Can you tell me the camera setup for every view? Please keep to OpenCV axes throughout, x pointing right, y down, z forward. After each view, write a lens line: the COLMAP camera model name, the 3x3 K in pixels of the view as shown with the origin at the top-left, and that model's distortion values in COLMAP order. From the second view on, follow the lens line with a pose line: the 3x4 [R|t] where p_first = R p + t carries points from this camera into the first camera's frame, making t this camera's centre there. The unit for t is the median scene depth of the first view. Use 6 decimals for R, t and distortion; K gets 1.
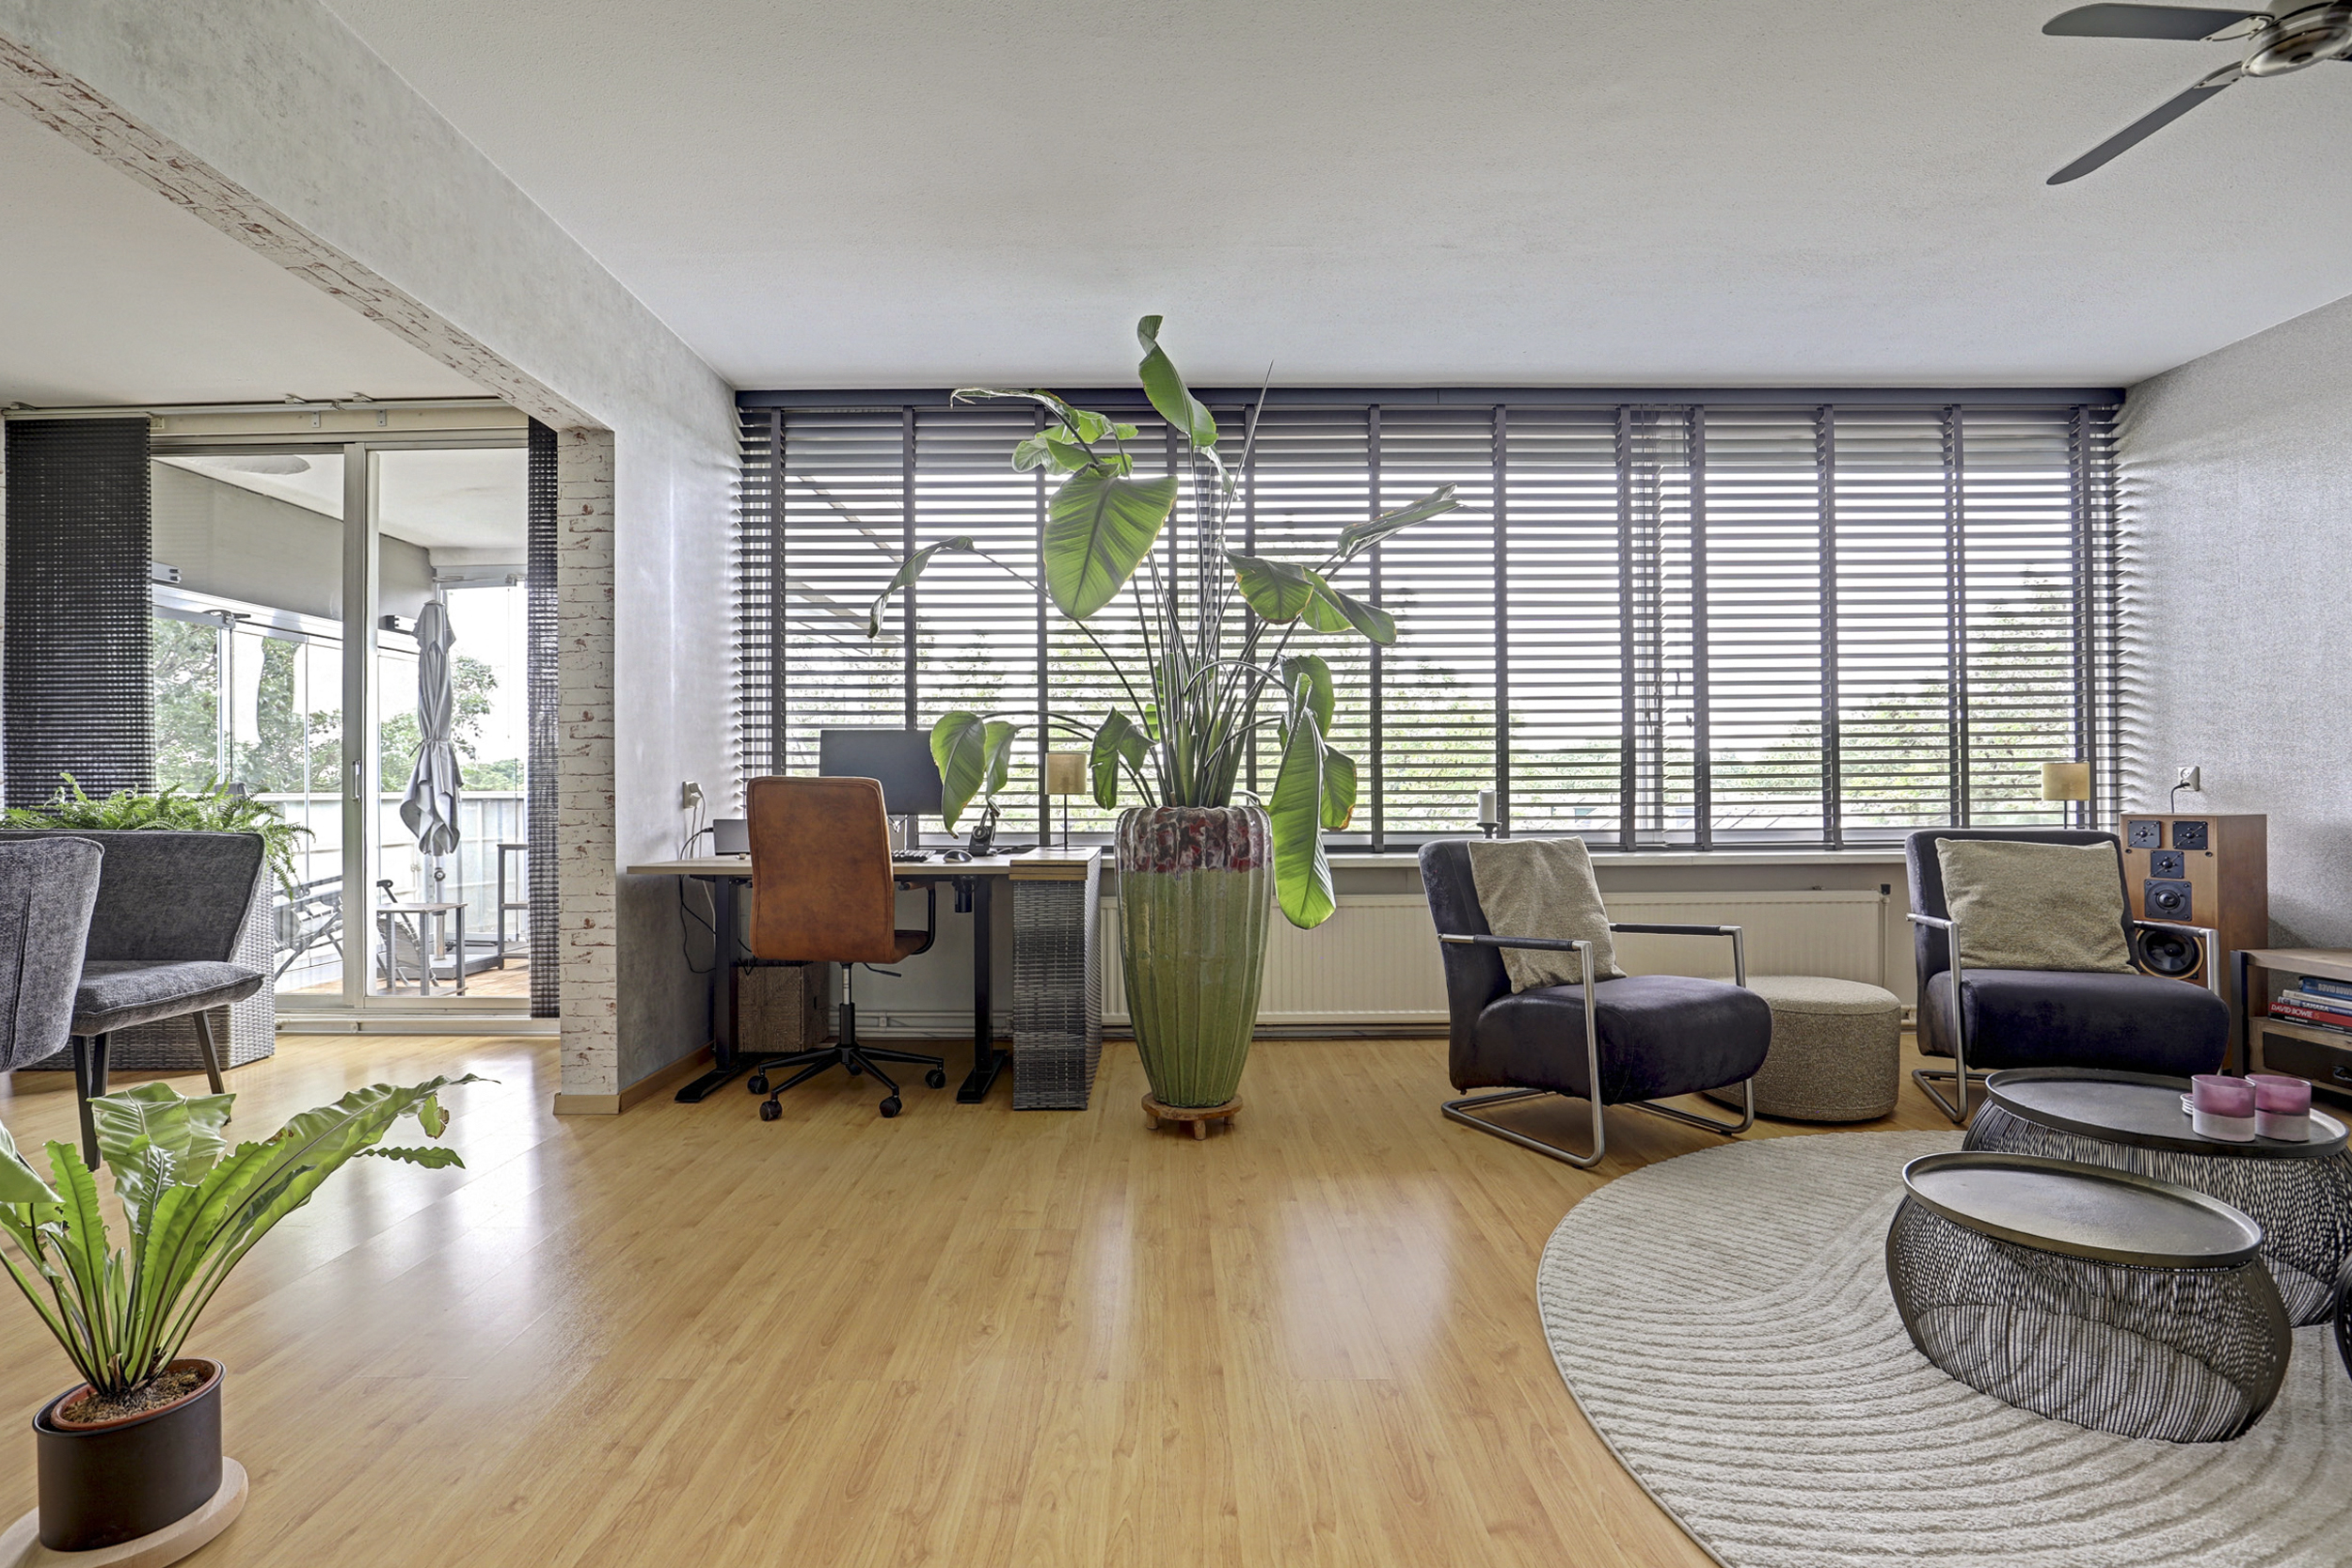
lens RADIAL K [[1095.7, 0, 1169.8], [0, 1095.7, 791.7], [0, 0, 1]] dist [-0.028170, 0.004156]
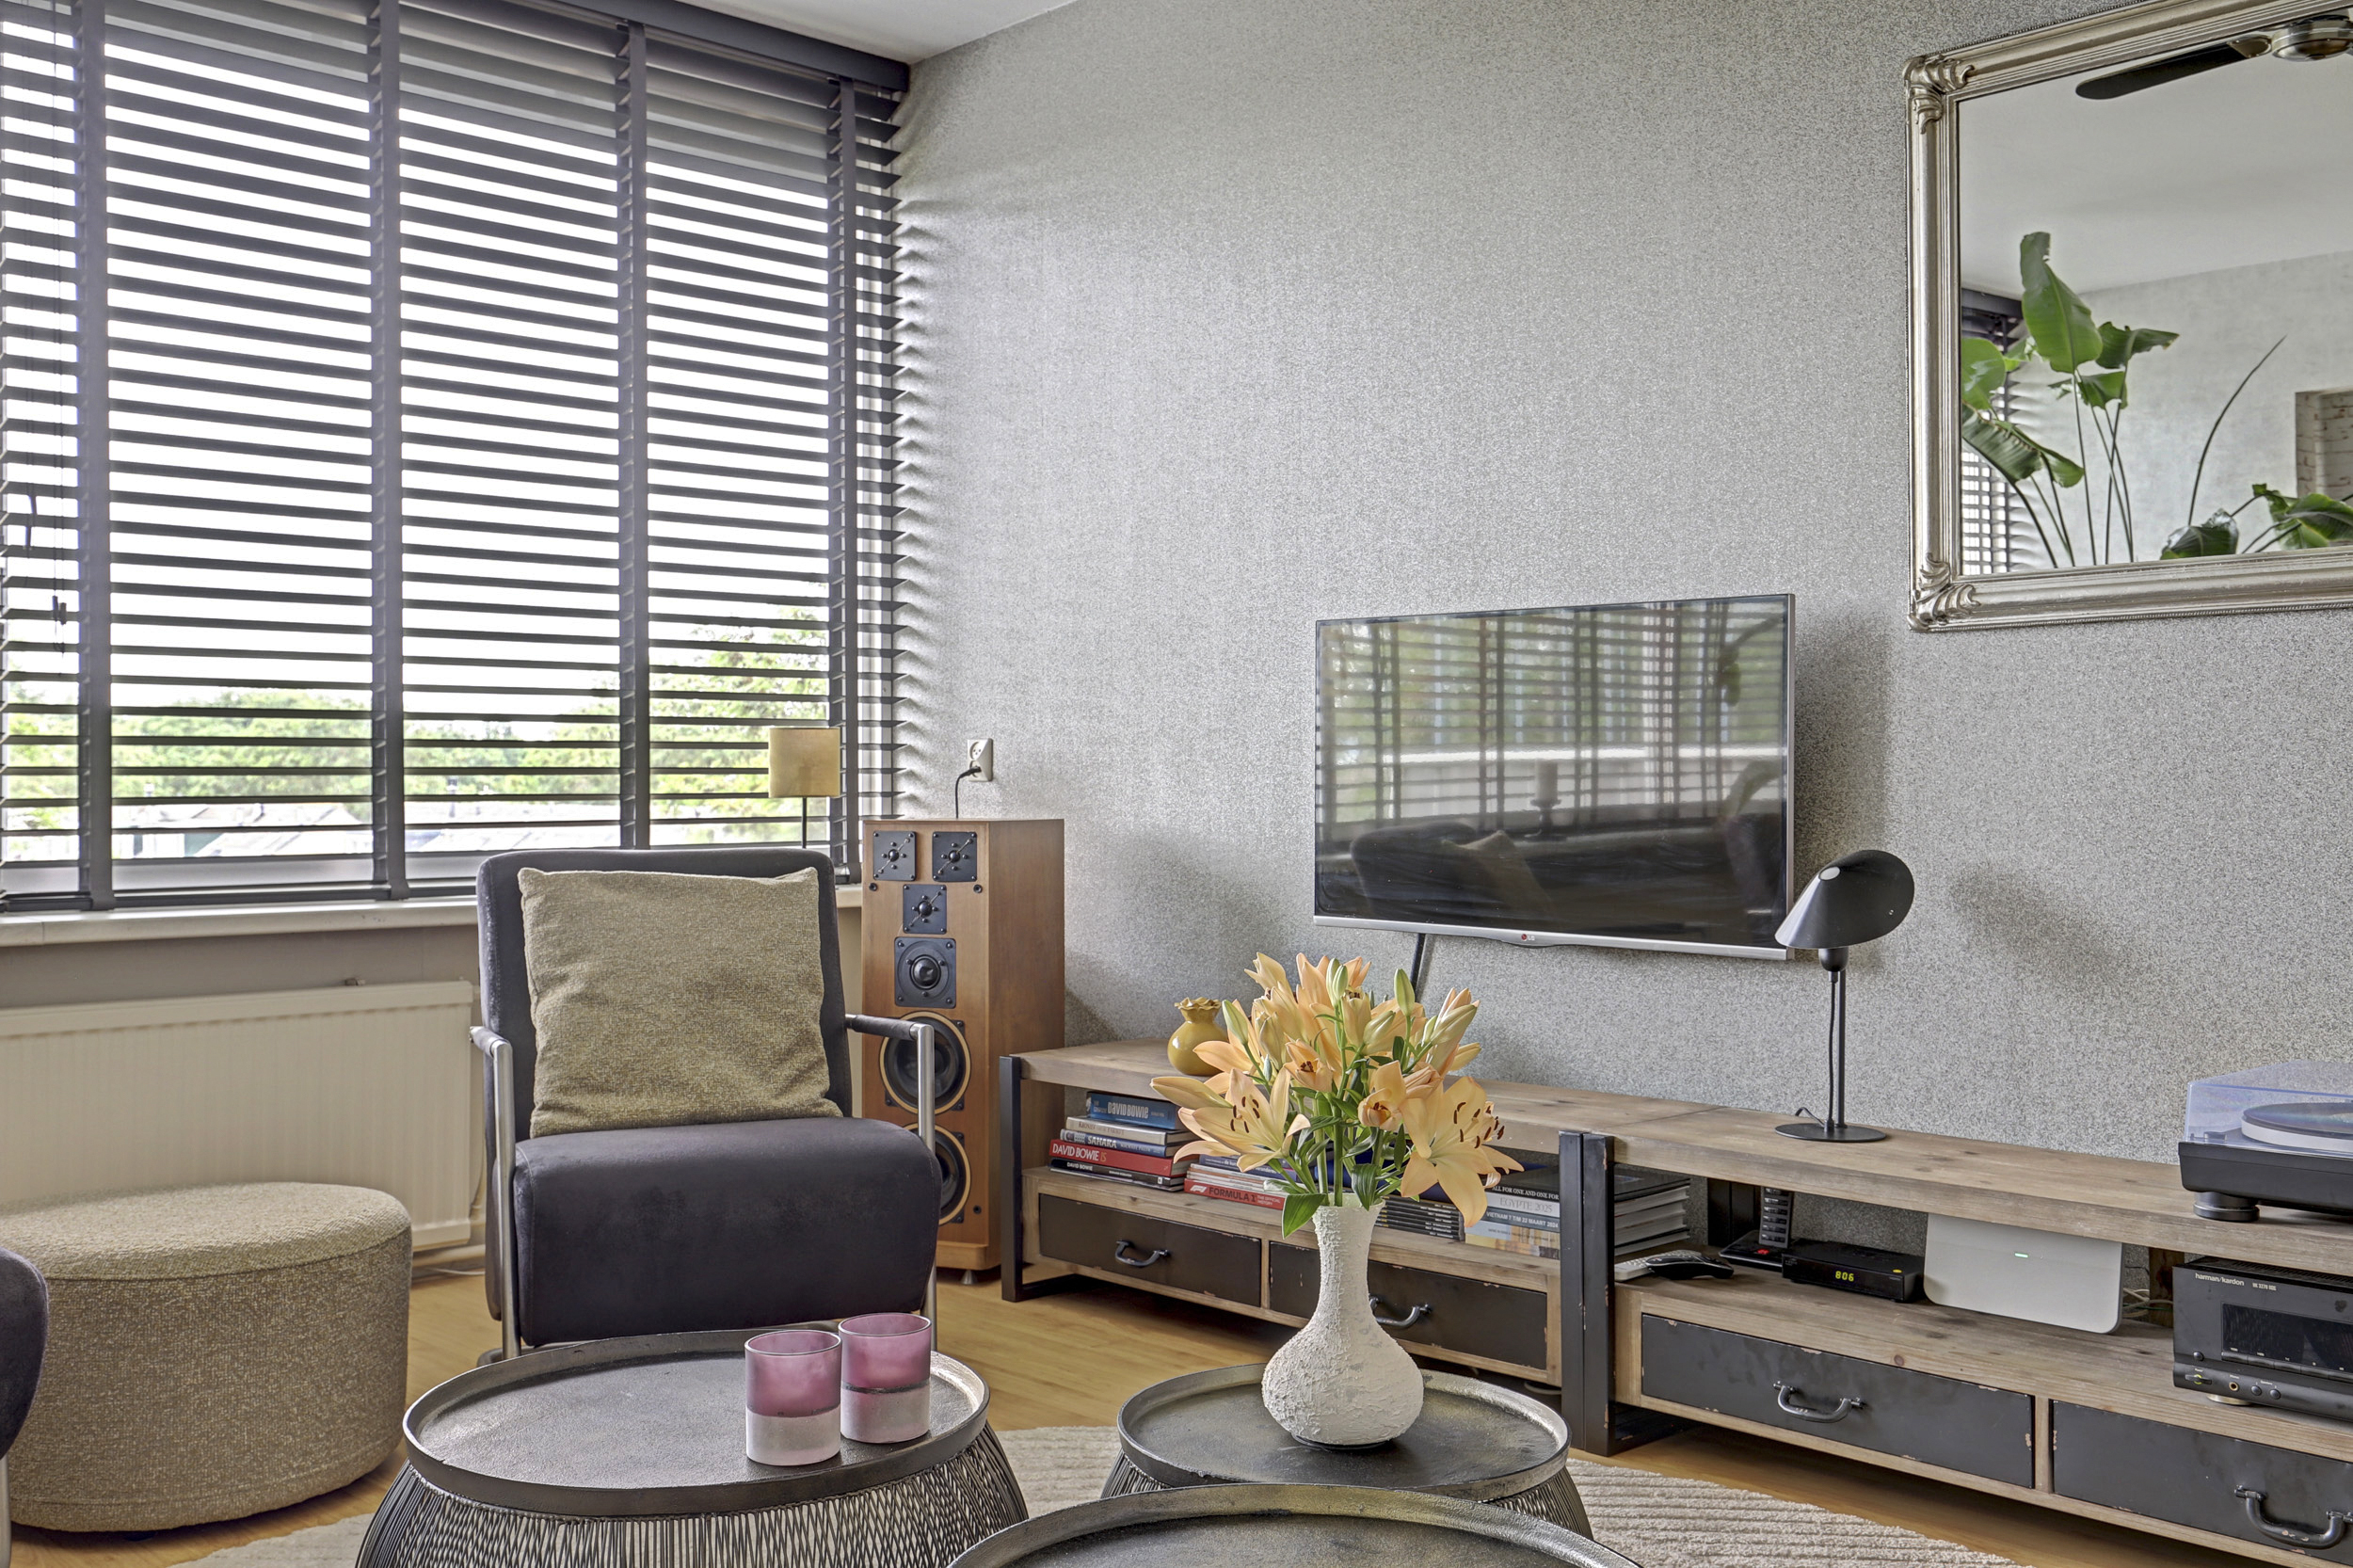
lens RADIAL K [[2214.7, 0, 1134.7], [0, 2214.7, 793.5], [0, 0, 1]] dist [0.038229, 0.000000]
pose [[0.731189, 0.005687, 0.682151, 0.241041], [-0.004295, 0.999984, -0.003733, 0.012329], [-0.682161, -0.000201, 0.731202, 0.085437]]
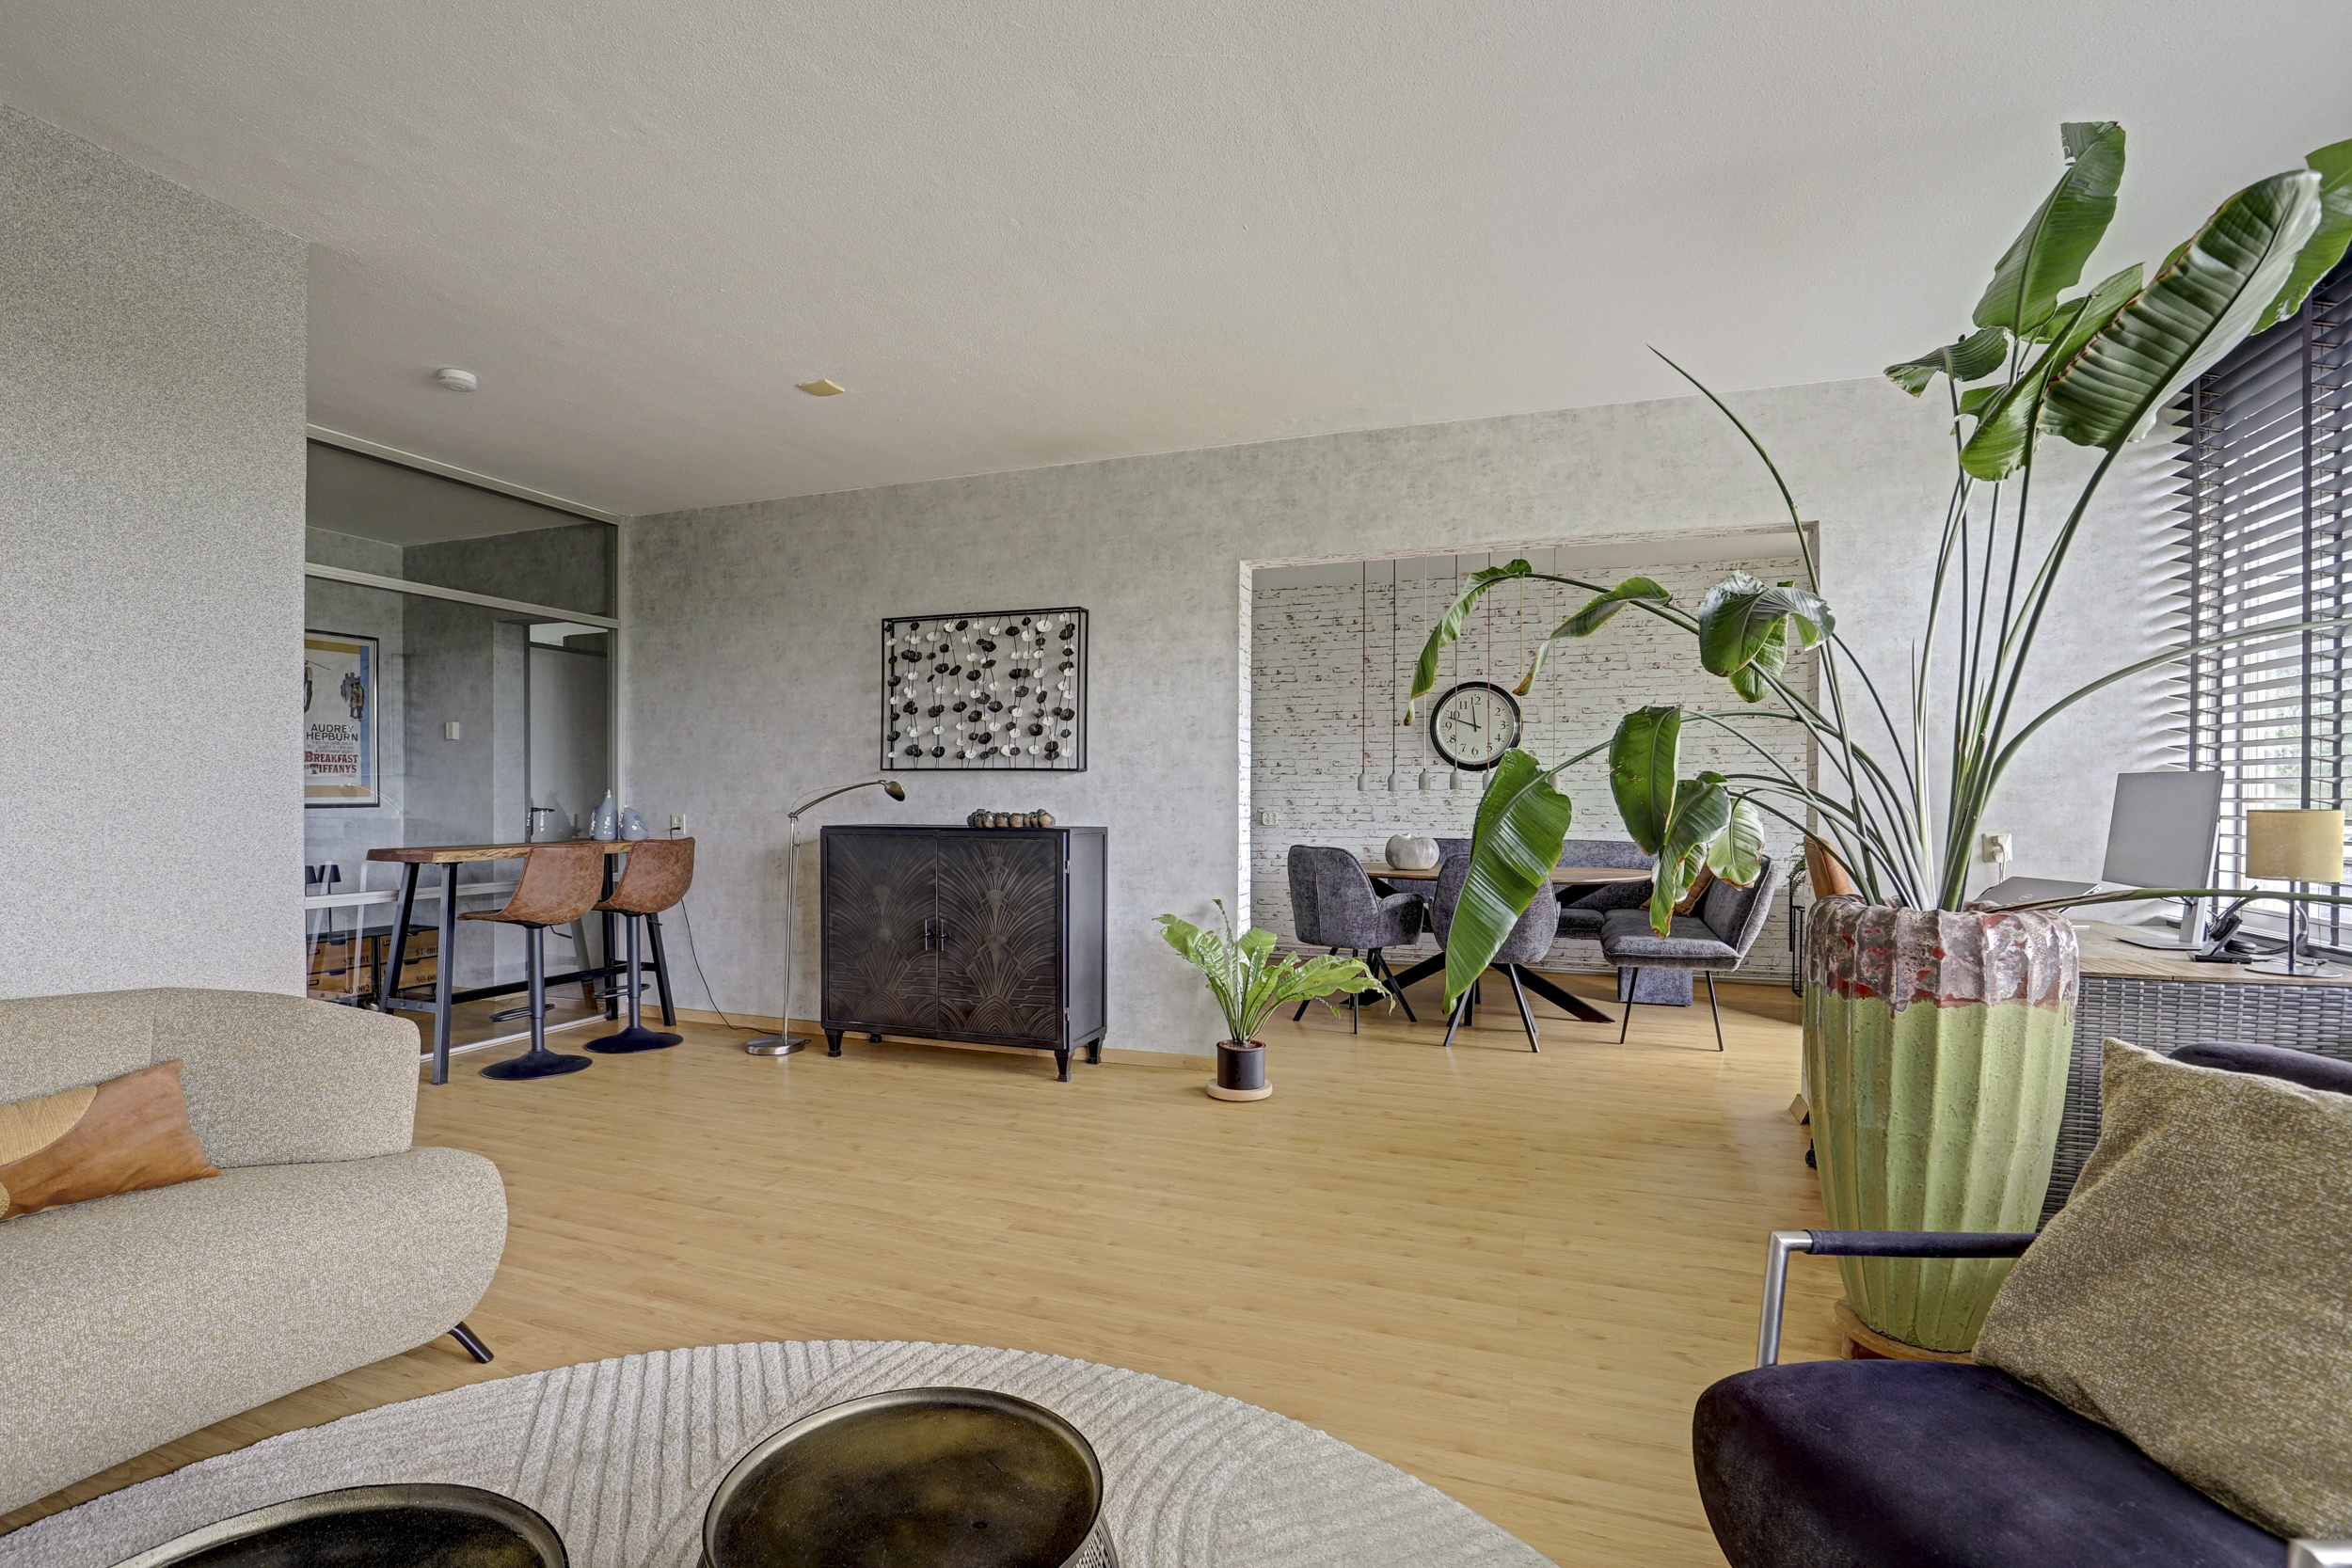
lens RADIAL K [[1095.7, 0, 1168.5], [0, 1095.7, 822.3], [0, 0, 1]] dist [-0.028170, 0.004156]
pose [[-0.343378, 0.028508, -0.938765, 0.773967], [-0.002590, 0.999507, 0.031300, -0.053944], [0.939194, 0.013179, -0.343134, 0.755944]]
